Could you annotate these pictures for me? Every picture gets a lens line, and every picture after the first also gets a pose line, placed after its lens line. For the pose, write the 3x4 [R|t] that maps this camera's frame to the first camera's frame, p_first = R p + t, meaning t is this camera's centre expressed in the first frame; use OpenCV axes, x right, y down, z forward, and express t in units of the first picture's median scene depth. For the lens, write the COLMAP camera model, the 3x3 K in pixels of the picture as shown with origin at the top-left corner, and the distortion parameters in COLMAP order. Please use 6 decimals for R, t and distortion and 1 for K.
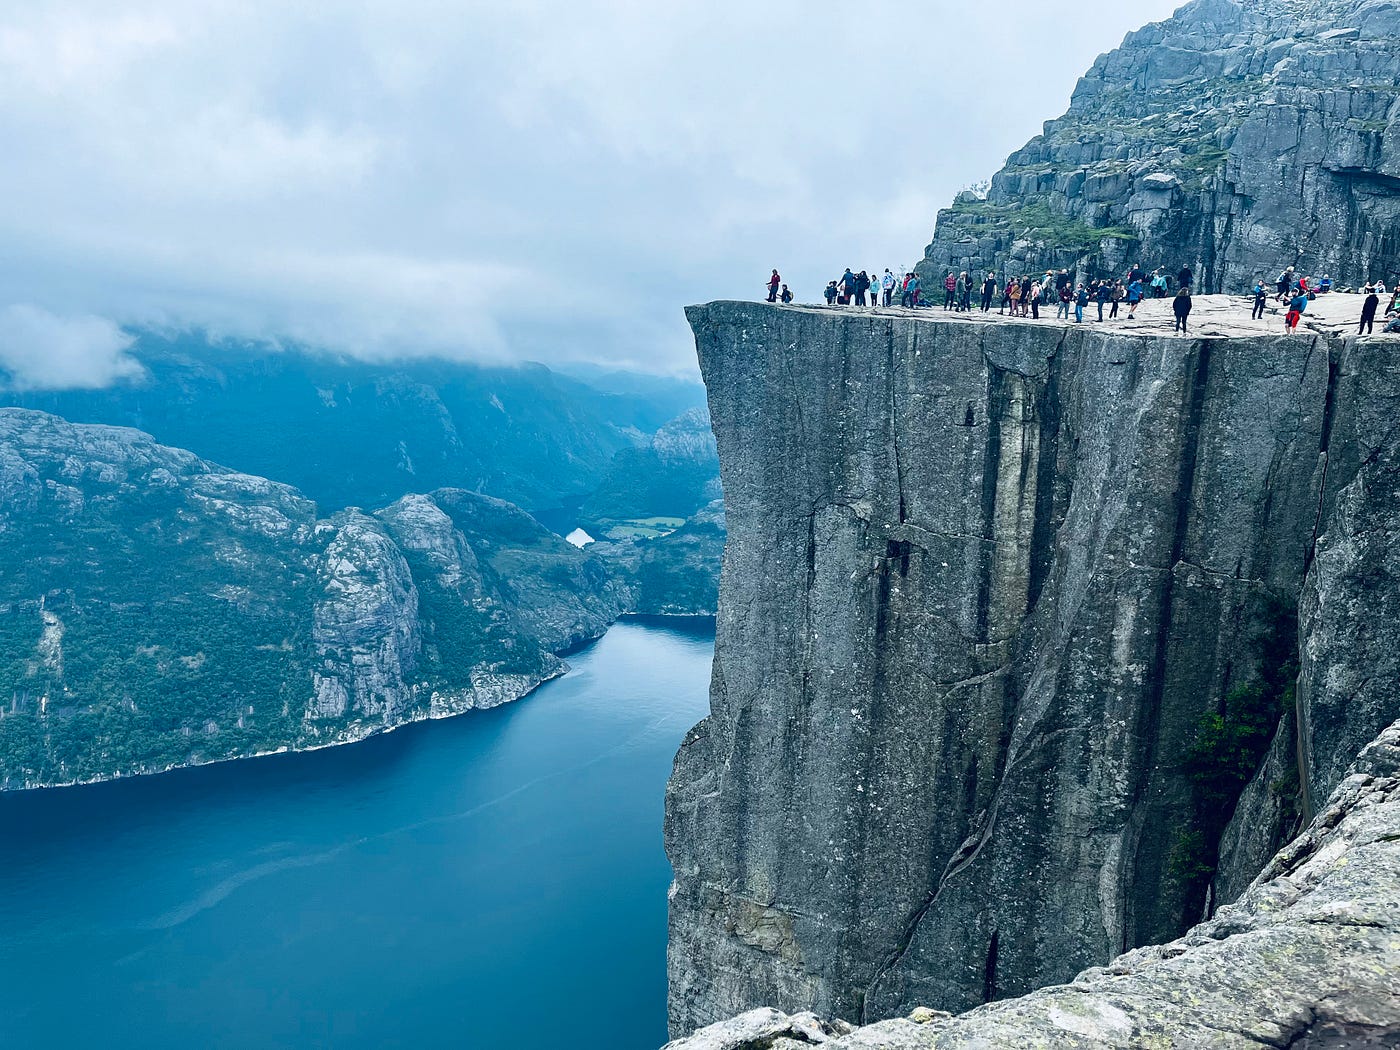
lens RADIAL K [[1096.0, 0, 703.8], [0, 1096.0, 534.8], [0, 0, 1]] dist [0.054268, -0.055511]
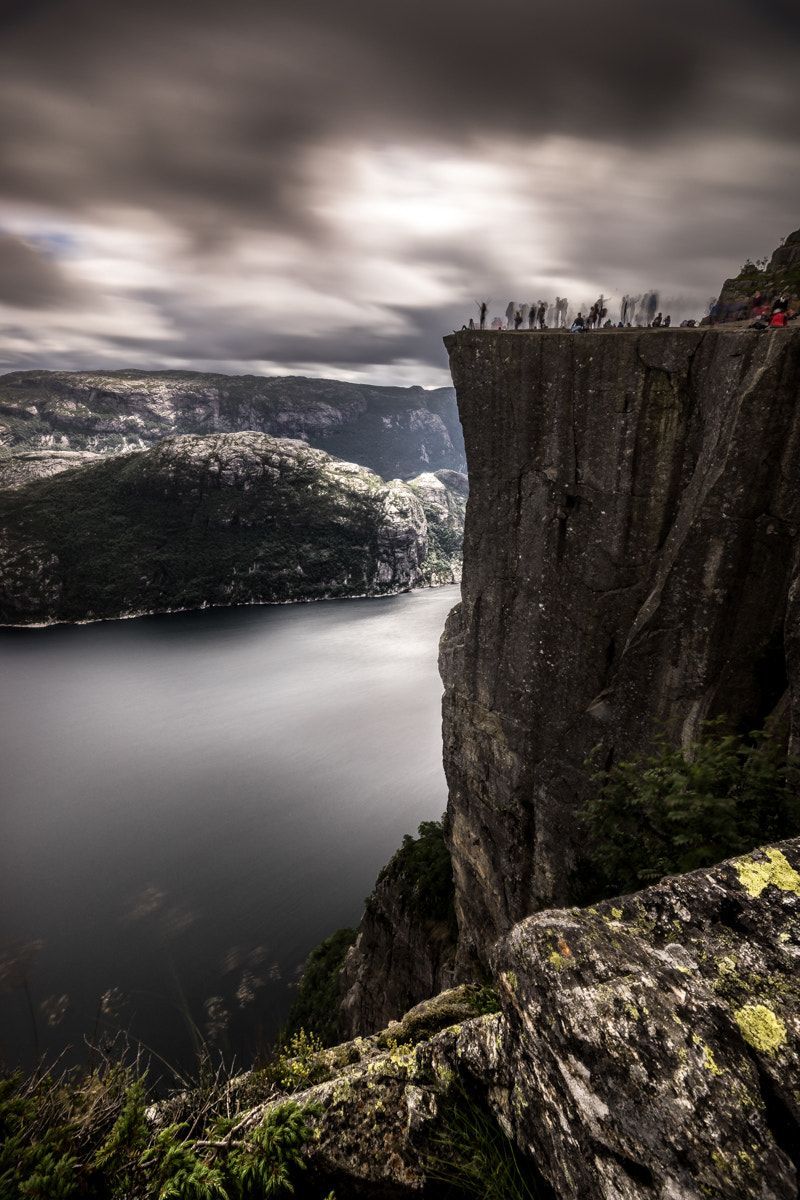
lens RADIAL K [[559.6, 0, 391.9], [0, 559.6, 613.3], [0, 0, 1]] dist [-0.004175, 0.002528]
pose [[0.948728, 0.082278, -0.305198, 0.173741], [-0.017291, 0.977592, 0.209797, 0.006072], [0.315620, -0.193763, 0.928892, 0.171151]]
